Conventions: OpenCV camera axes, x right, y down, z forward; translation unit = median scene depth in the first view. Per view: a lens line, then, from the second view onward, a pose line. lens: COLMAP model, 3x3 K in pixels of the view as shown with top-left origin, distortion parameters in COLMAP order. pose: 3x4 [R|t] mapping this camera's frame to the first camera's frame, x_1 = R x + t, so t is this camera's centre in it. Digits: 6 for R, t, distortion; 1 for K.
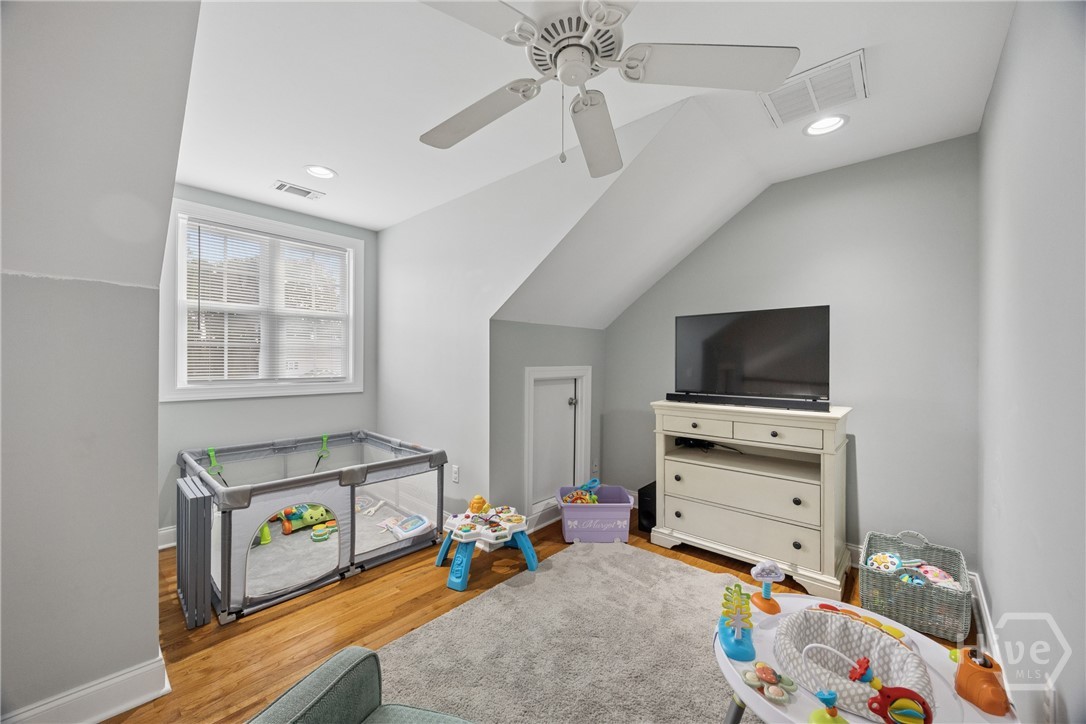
lens RADIAL K [[412.5, 0, 542.1], [0, 412.5, 365.4], [0, 0, 1]] dist [0.000423, 0.000076]
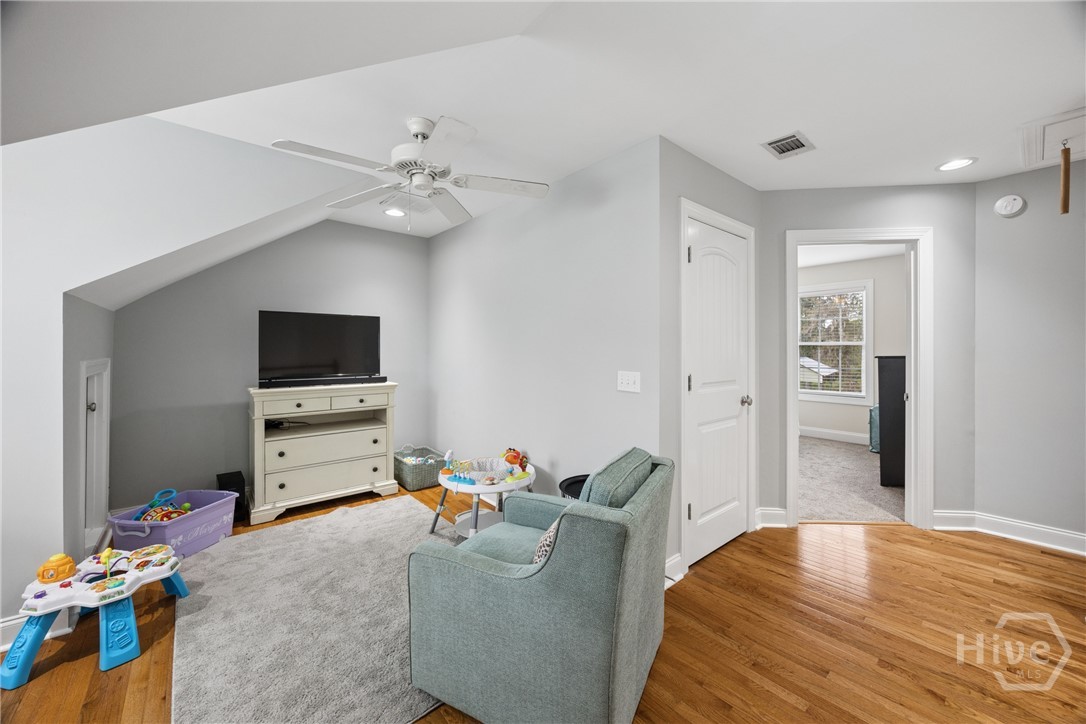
lens RADIAL K [[412.5, 0, 541.1], [0, 412.5, 352.8], [0, 0, 1]] dist [0.000423, 0.000076]
pose [[0.139723, -0.008253, 0.990156, -0.744826], [0.007179, 0.999947, 0.007321, -0.010890], [-0.990165, 0.006086, 0.139775, 0.138874]]
